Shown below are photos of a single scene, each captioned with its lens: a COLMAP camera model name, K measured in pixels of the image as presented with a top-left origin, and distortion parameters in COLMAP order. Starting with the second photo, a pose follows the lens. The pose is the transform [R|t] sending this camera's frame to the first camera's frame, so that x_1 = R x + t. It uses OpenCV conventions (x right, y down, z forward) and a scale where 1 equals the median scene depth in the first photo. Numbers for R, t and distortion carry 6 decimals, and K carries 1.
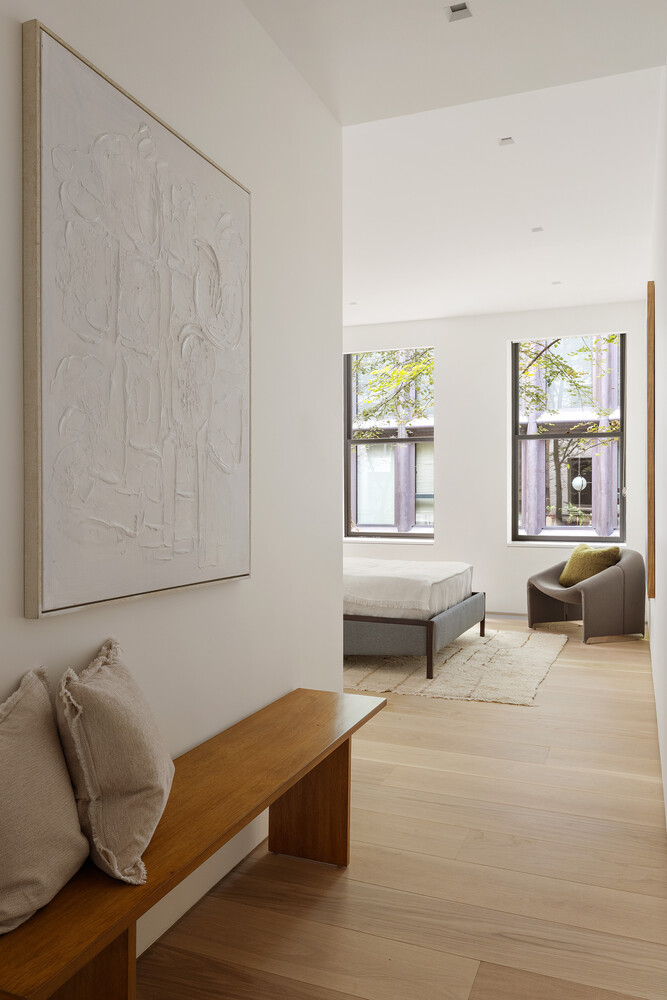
lens RADIAL K [[753.8, 0, 333.5], [0, 753.8, 500.0], [0, 0, 1]] dist [-0.001525, 0.000528]
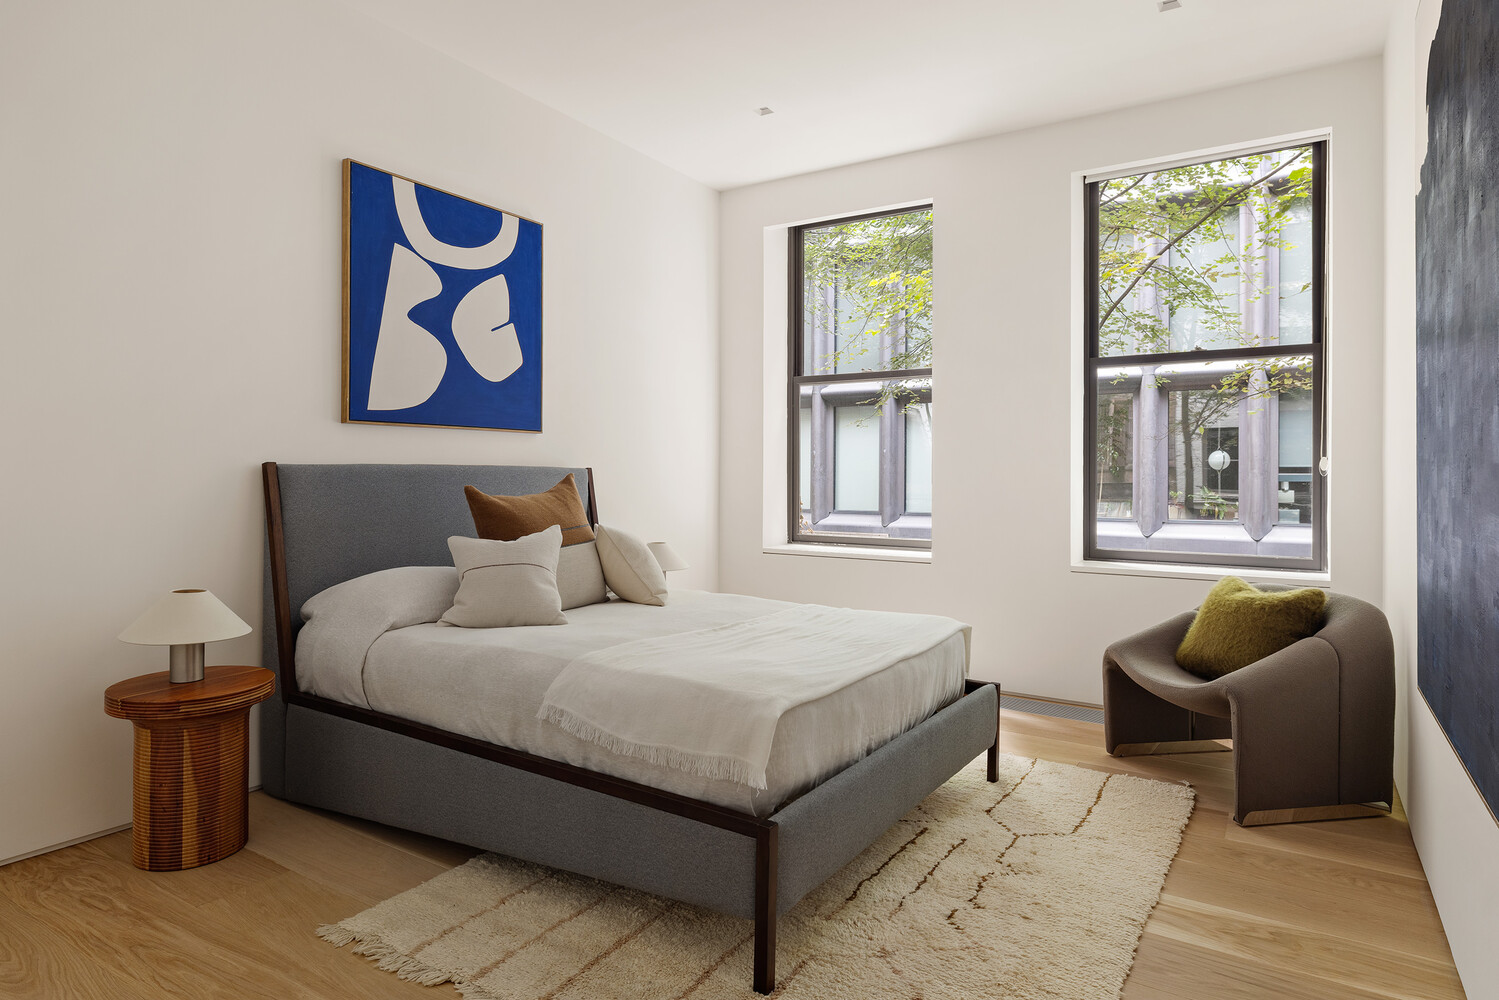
lens RADIAL K [[858.5, 0, 749.0], [0, 858.5, 473.4], [0, 0, 1]] dist [-0.000579, -0.000208]
pose [[0.982924, 0.004349, -0.183958, 0.055099], [-0.006055, 0.999944, -0.008717, 0.000431], [0.183910, 0.009682, 0.982895, 0.172763]]
